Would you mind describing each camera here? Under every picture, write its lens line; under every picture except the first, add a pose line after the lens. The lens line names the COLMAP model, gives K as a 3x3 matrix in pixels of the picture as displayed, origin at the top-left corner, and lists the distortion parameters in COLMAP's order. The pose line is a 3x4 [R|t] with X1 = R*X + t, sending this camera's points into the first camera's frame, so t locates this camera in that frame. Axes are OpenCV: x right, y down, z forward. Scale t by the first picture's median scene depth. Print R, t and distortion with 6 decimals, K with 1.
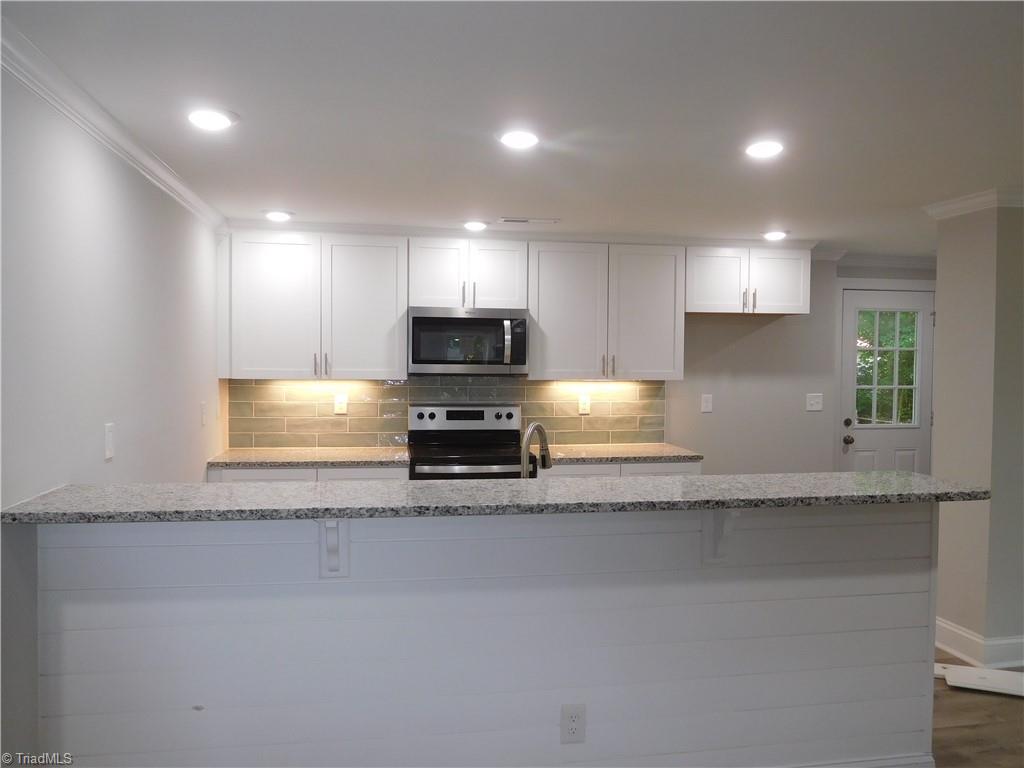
lens RADIAL K [[770.7, 0, 511.4], [0, 770.7, 384.3], [0, 0, 1]] dist [-0.024037, 0.018190]
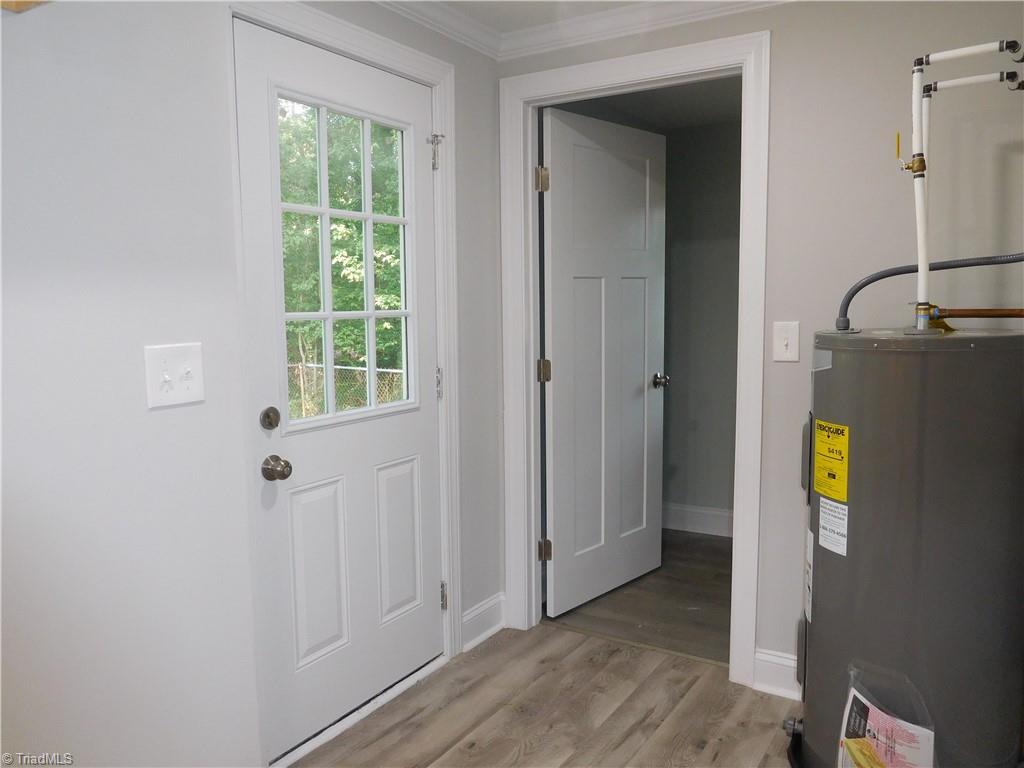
lens RADIAL K [[770.7, 0, 511.7], [0, 770.7, 382.9], [0, 0, 1]] dist [-0.024037, 0.018190]
pose [[0.678979, -0.088995, 0.728744, 0.260235], [0.028423, 0.995068, 0.095037, 0.003469], [-0.733607, -0.043815, 0.678160, 0.684678]]
